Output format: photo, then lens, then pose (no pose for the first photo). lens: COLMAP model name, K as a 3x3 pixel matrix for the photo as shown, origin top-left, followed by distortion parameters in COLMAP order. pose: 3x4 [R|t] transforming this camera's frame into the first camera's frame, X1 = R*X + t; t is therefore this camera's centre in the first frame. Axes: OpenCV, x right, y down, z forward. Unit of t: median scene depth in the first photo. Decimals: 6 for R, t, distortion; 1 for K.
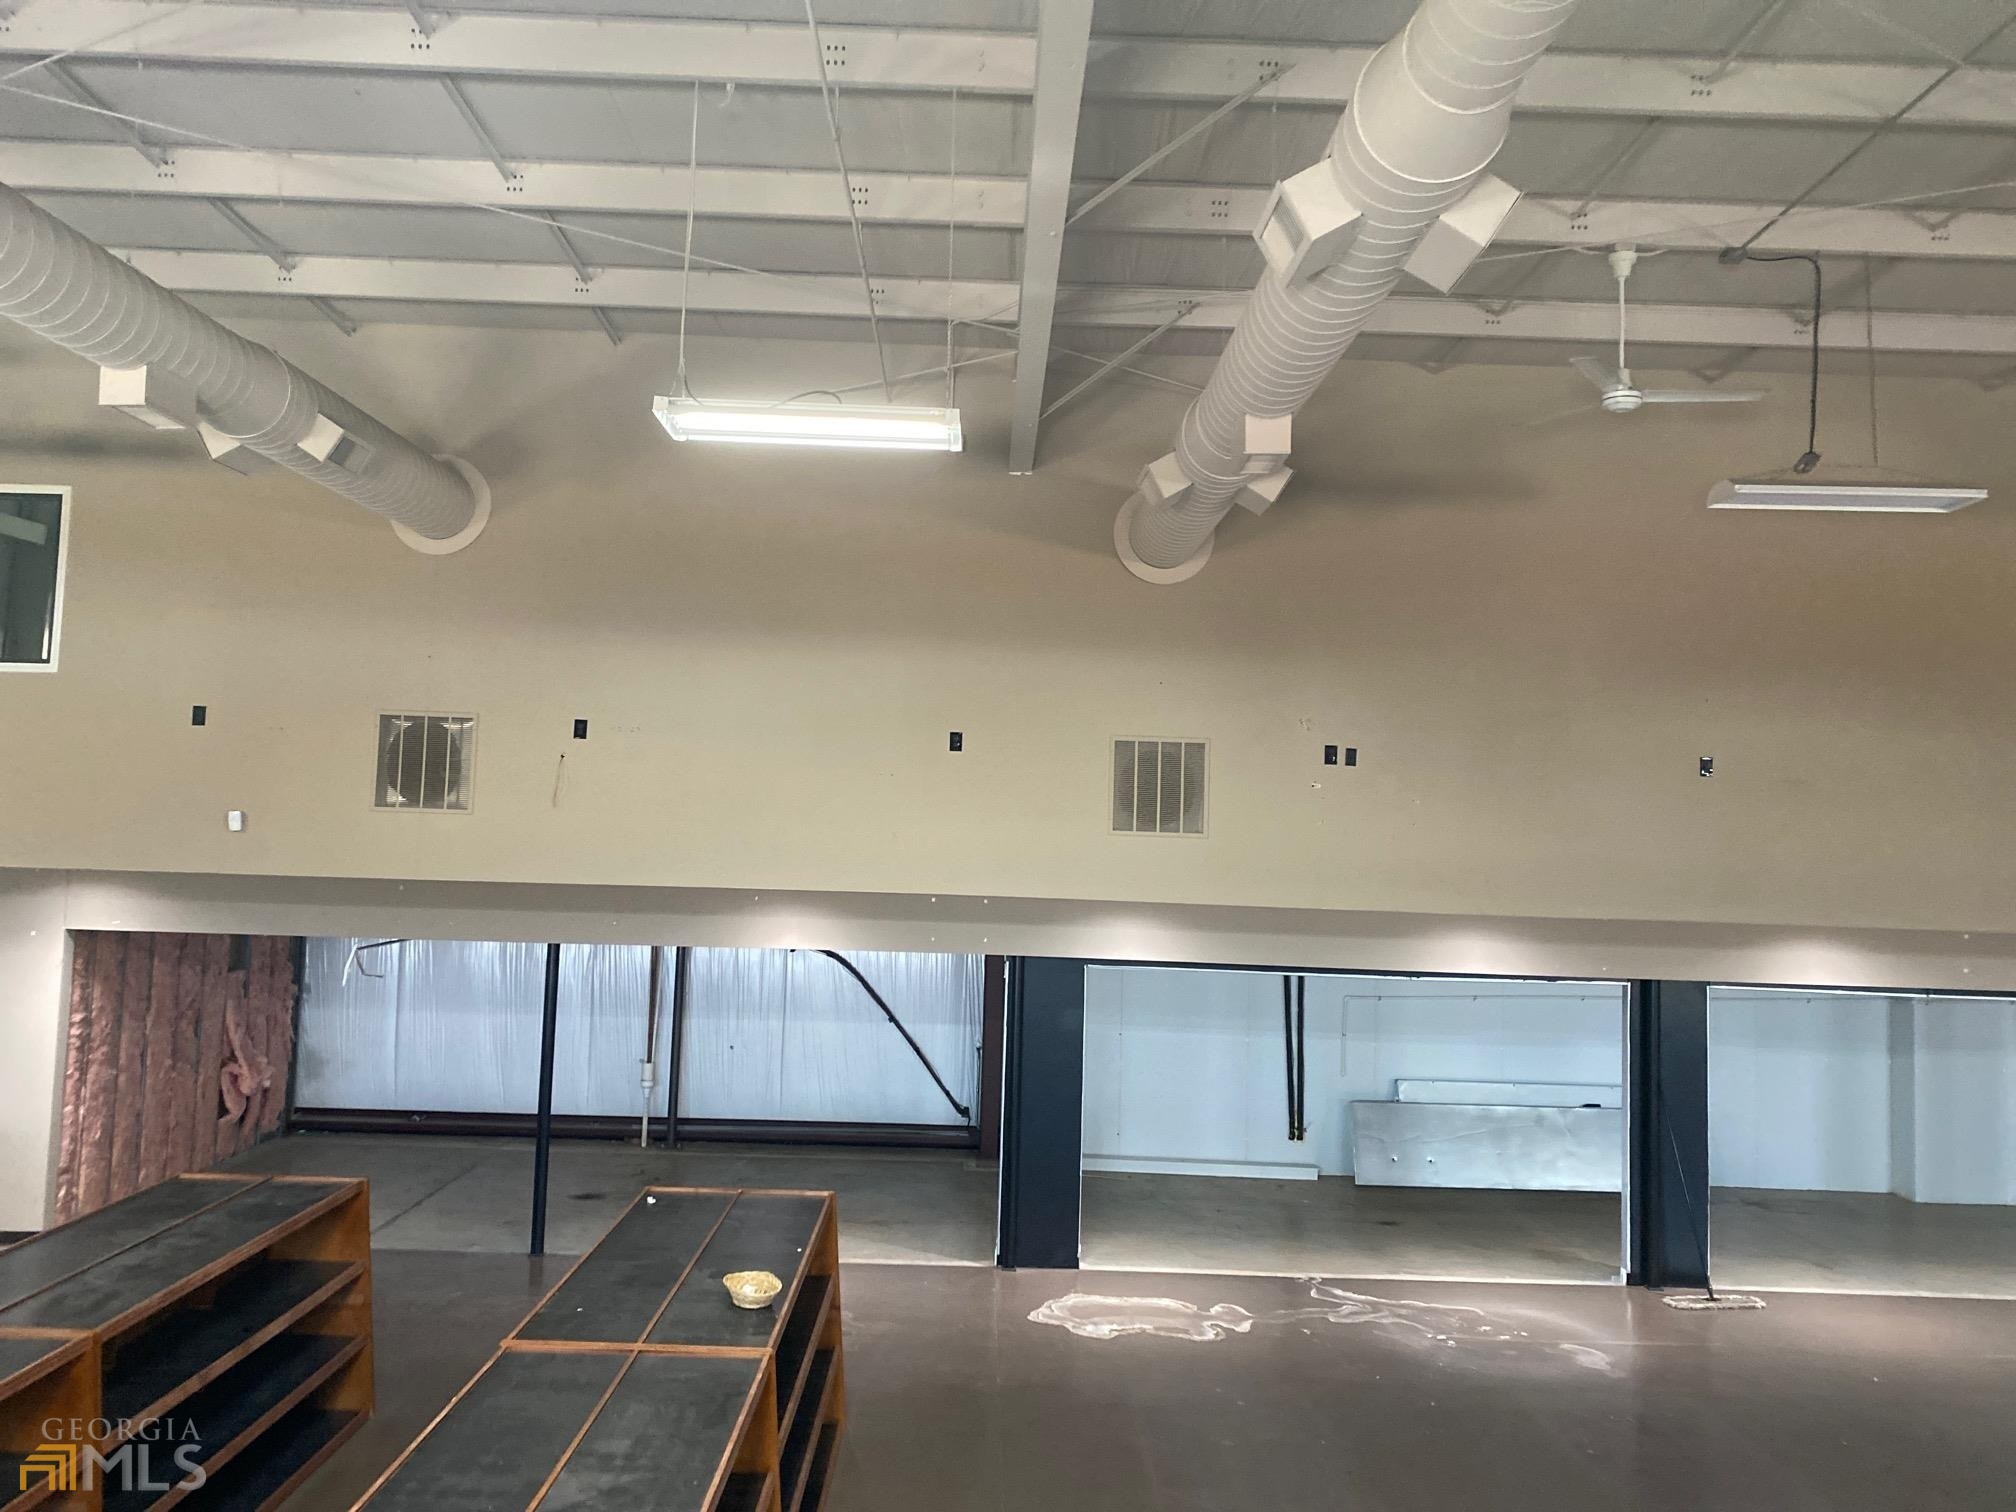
lens RADIAL K [[1534.6, 0, 995.5], [0, 1534.6, 726.1], [0, 0, 1]] dist [0.046970, -0.055906]
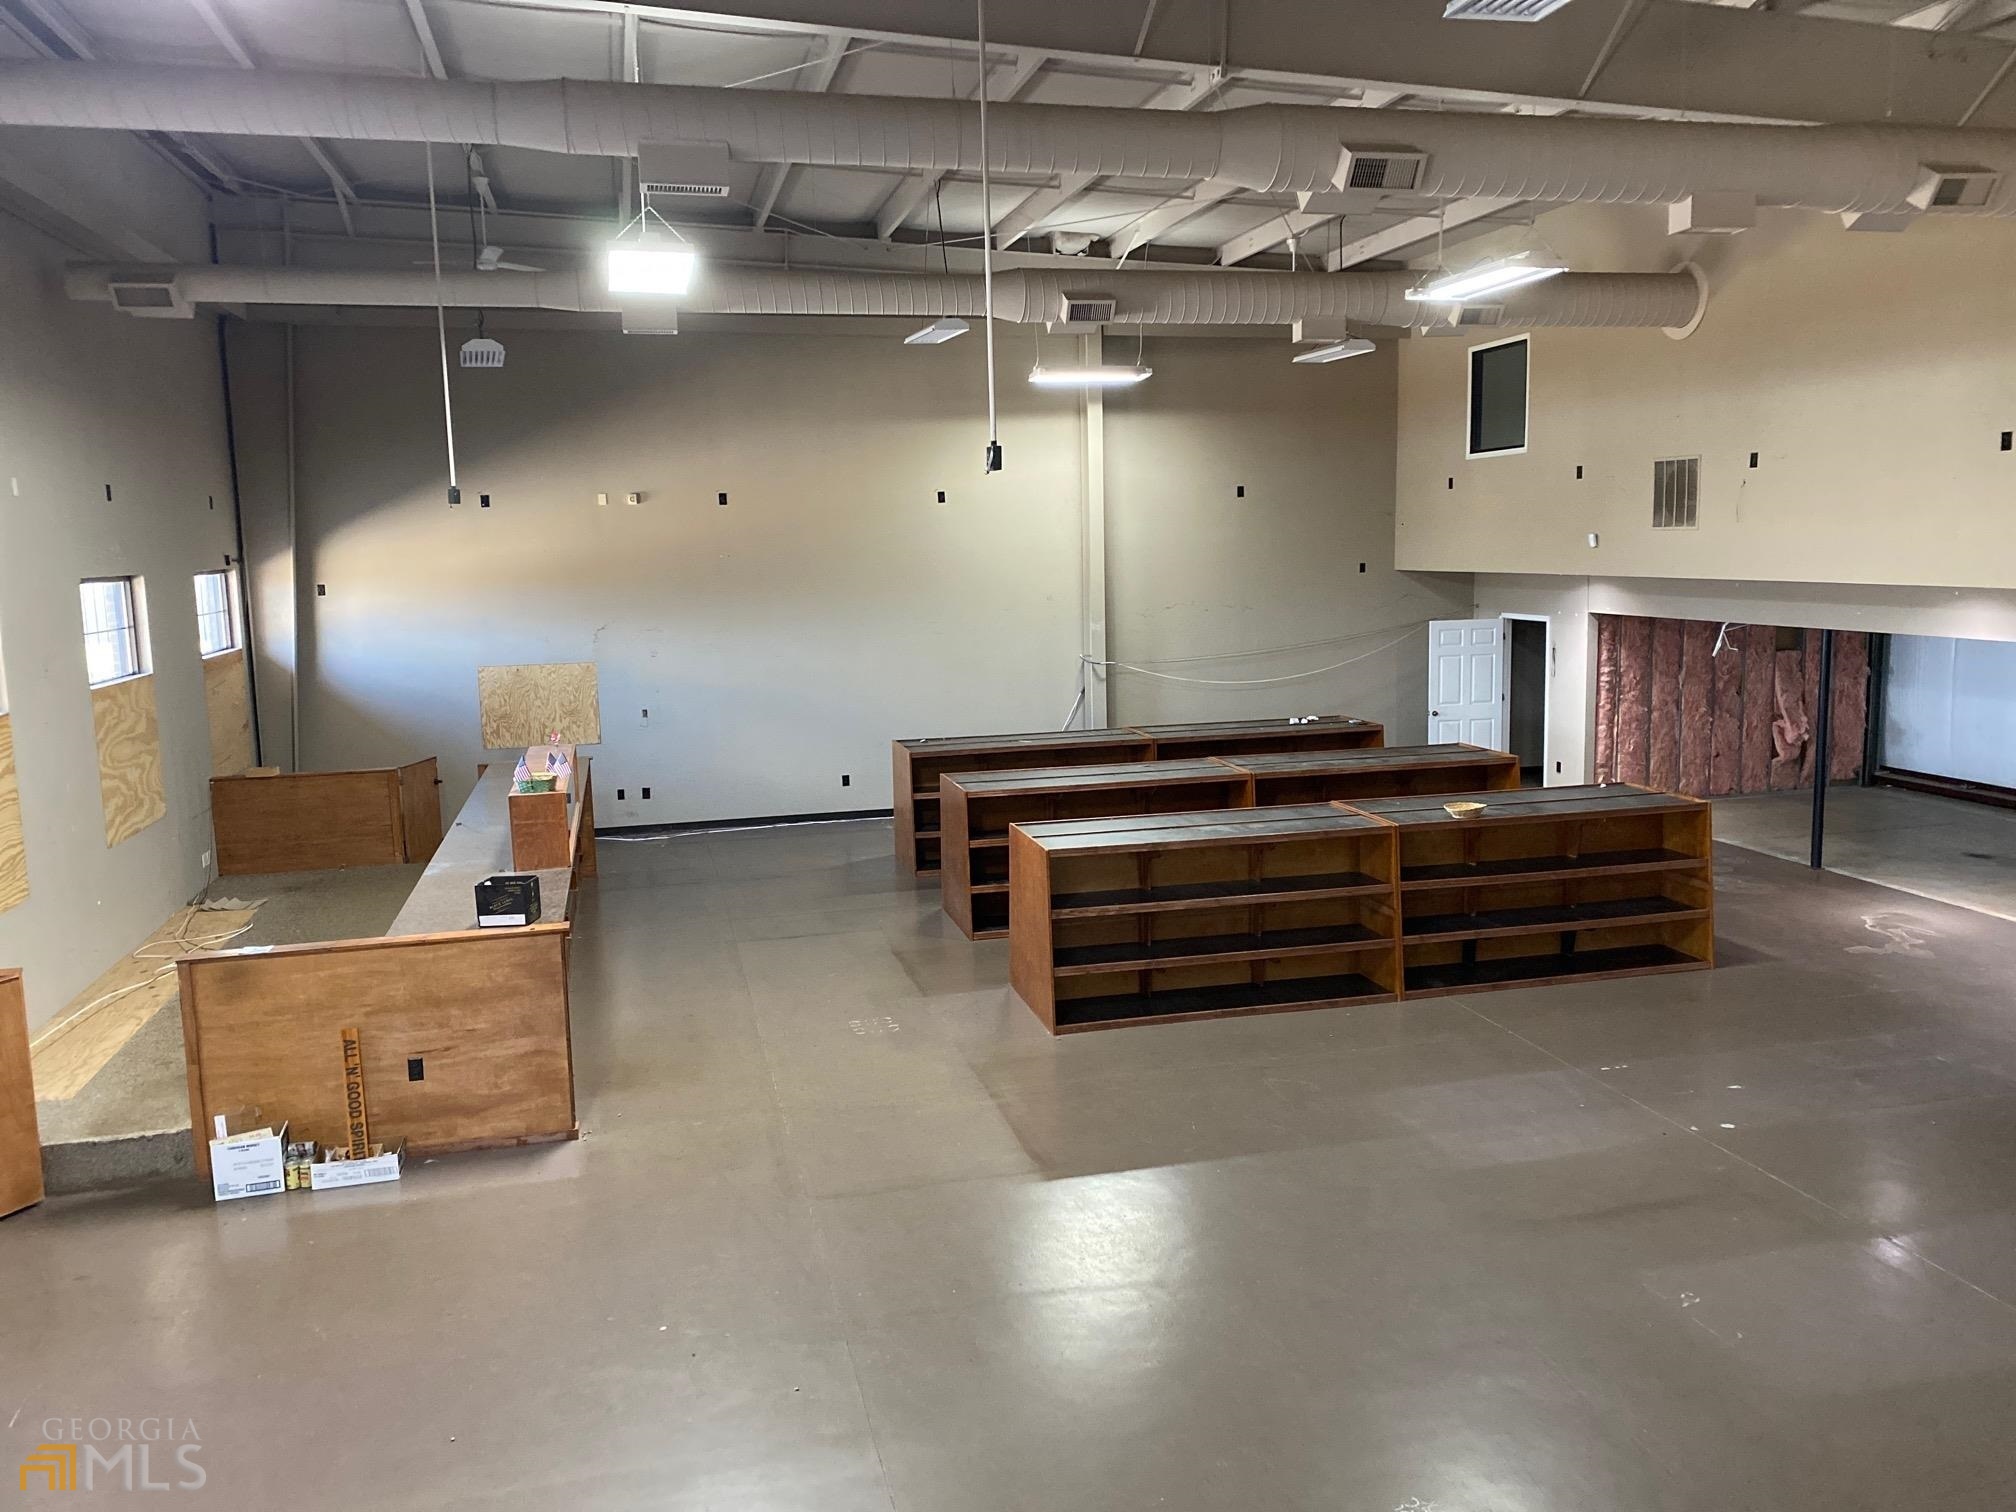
lens RADIAL K [[1534.6, 0, 1017.7], [0, 1534.6, 736.0], [0, 0, 1]] dist [0.046970, -0.055906]
pose [[0.242015, 0.088822, -0.966198, 0.807924], [0.093746, 0.989002, 0.114400, 0.023104], [0.965733, -0.118264, 0.231027, 0.071881]]
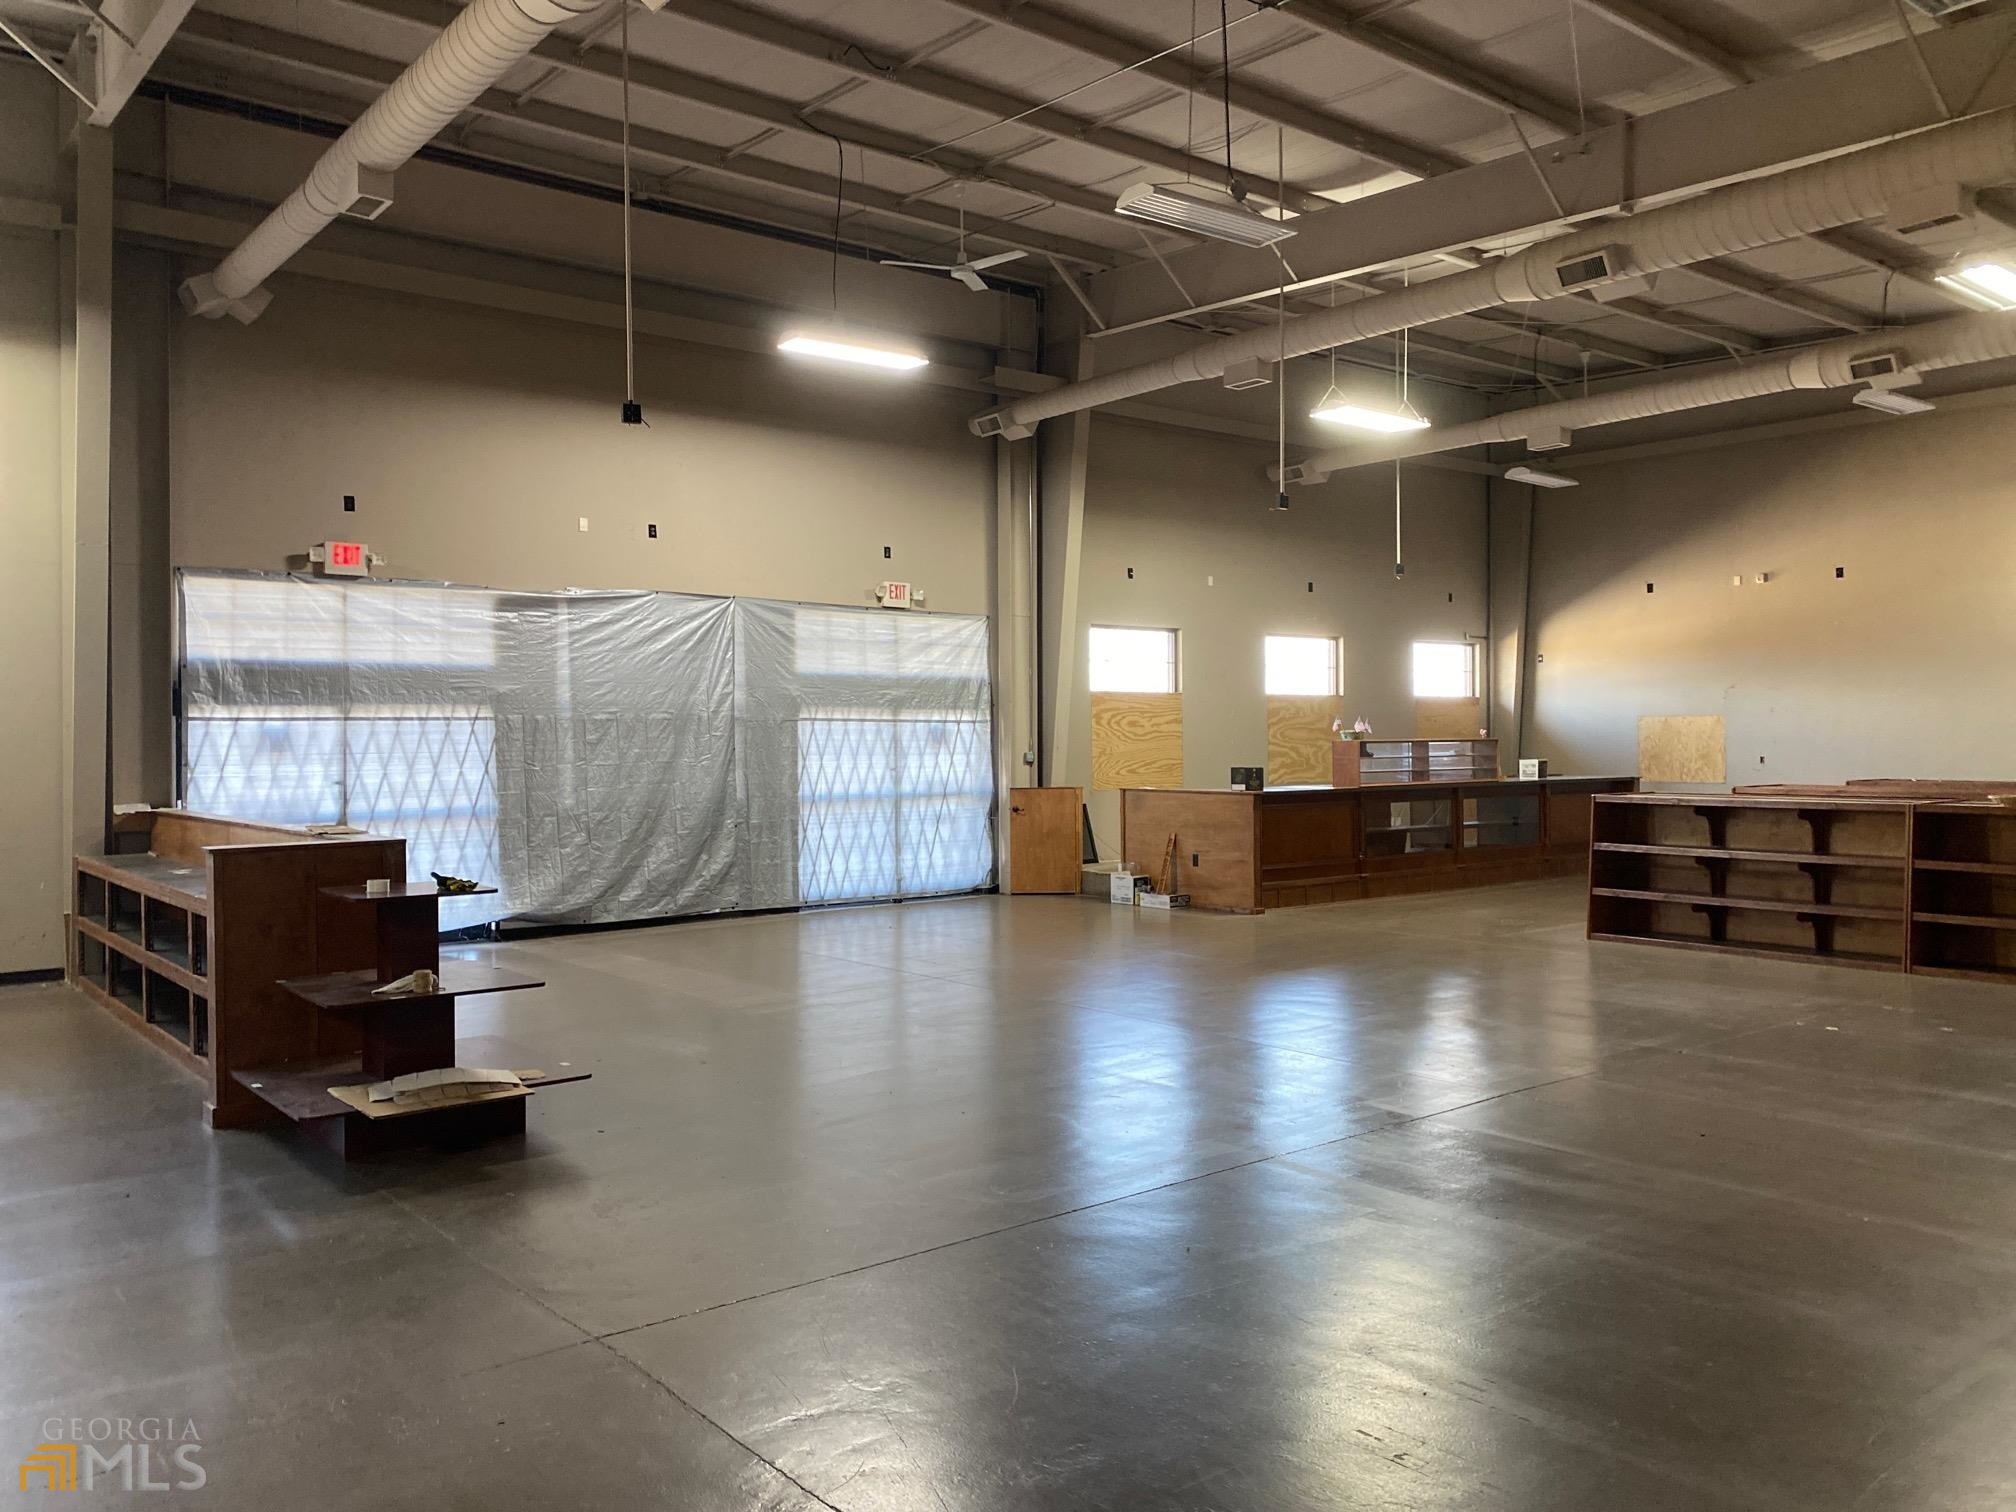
lens RADIAL K [[1534.6, 0, 1009.5], [0, 1534.6, 733.7], [0, 0, 1]] dist [0.046970, -0.055906]
pose [[-0.785723, -0.026515, -0.618010, 1.043576], [0.023765, 0.997049, -0.072992, 0.230759], [0.618122, -0.072038, -0.782774, 0.979111]]
